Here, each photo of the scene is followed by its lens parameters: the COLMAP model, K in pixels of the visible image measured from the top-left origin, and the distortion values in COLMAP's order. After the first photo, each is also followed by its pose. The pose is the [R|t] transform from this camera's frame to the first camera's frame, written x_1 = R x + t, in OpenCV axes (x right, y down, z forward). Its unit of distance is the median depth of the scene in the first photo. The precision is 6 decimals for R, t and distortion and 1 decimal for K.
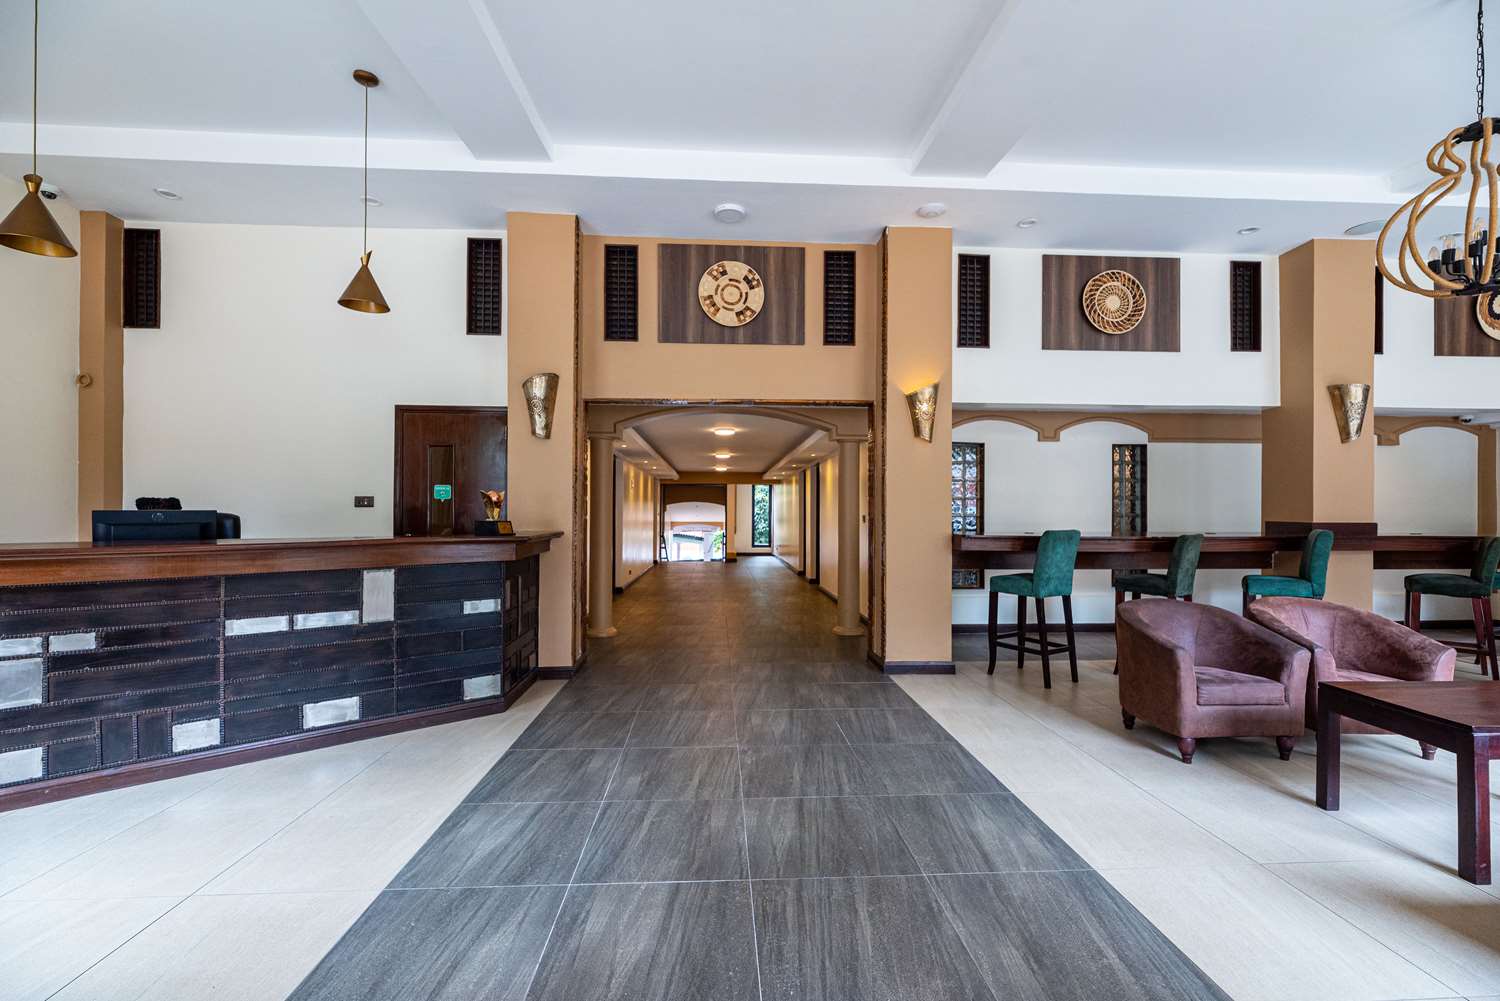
lens RADIAL K [[617.1, 0, 747.9], [0, 617.1, 510.4], [0, 0, 1]] dist [-0.000576, 0.000001]
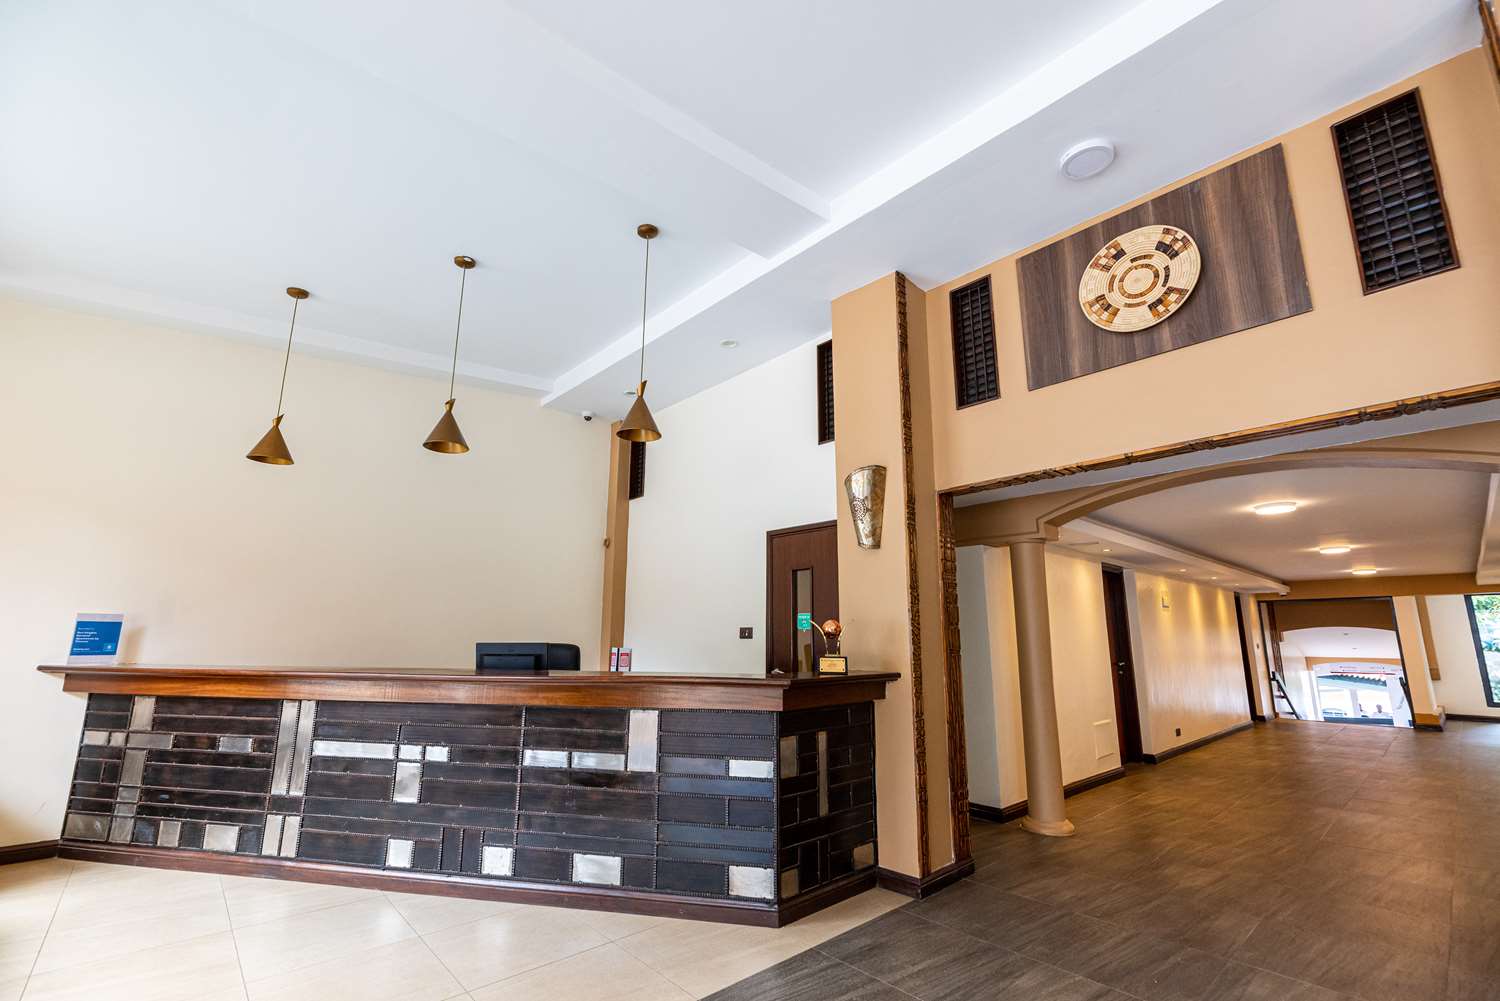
lens RADIAL K [[632.5, 0, 752.8], [0, 632.5, 510.8], [0, 0, 1]] dist [-0.002355, -0.000207]
pose [[0.631473, -0.154816, -0.759786, 0.058421], [0.000798, 0.979994, -0.199024, -0.001368], [0.775398, 0.125072, 0.618963, 0.118592]]
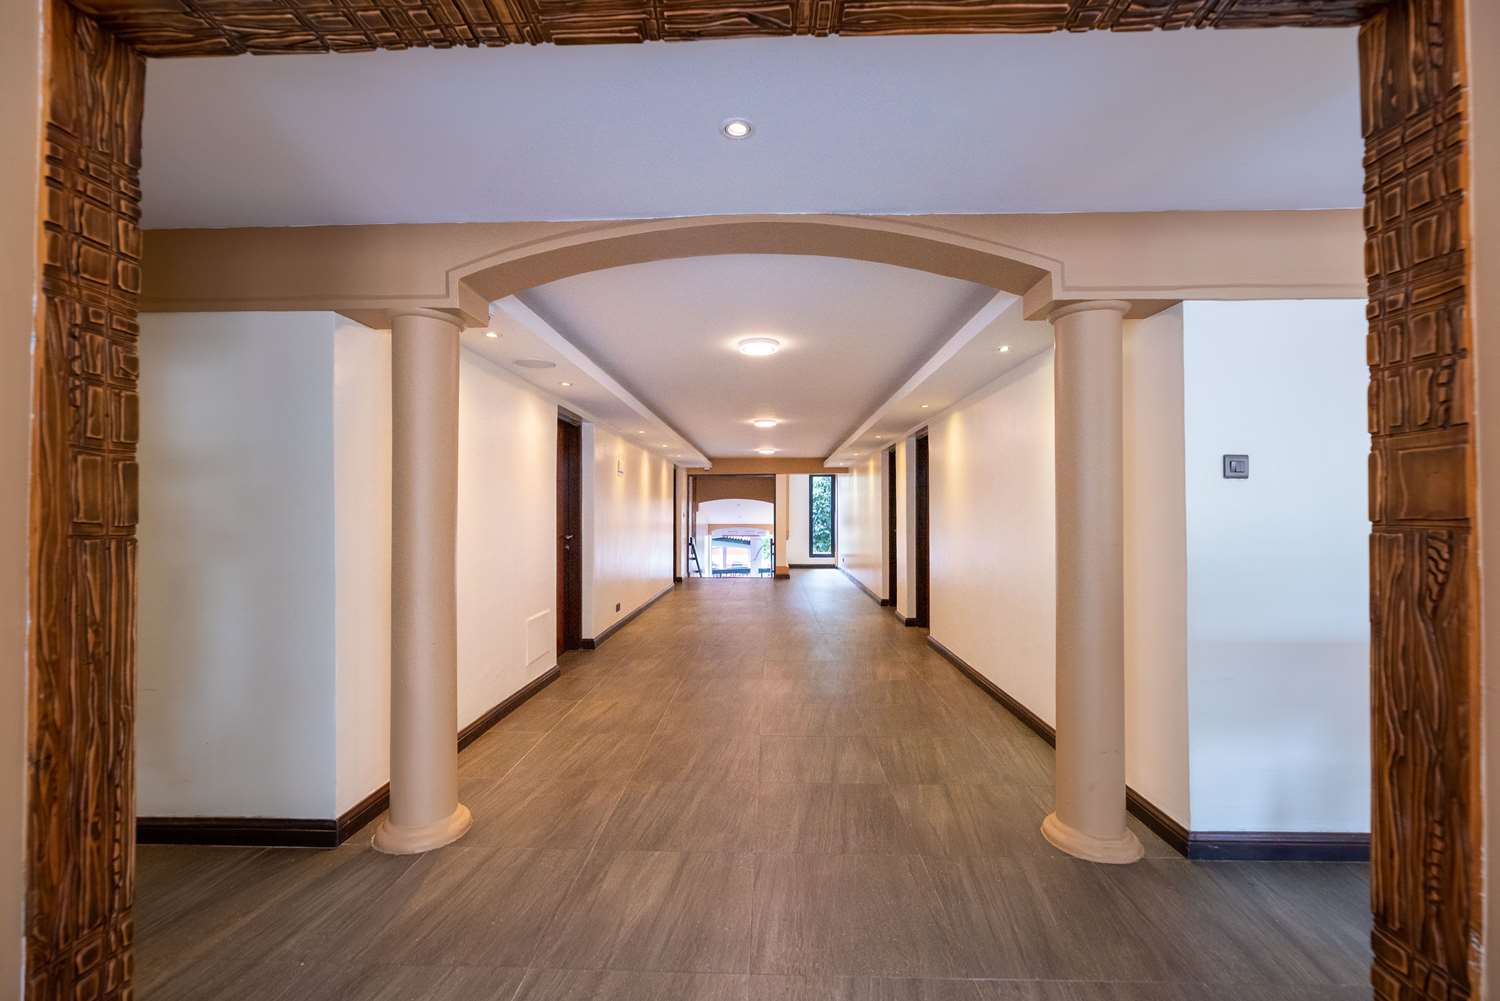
lens RADIAL K [[617.1, 0, 747.9], [0, 617.1, 510.4], [0, 0, 1]] dist [-0.000576, 0.000001]
pose [[0.996072, -0.005976, -0.088347, -0.001928], [0.006020, 0.999982, 0.000231, 0.001353], [0.088344, -0.000762, 0.996090, 0.273257]]
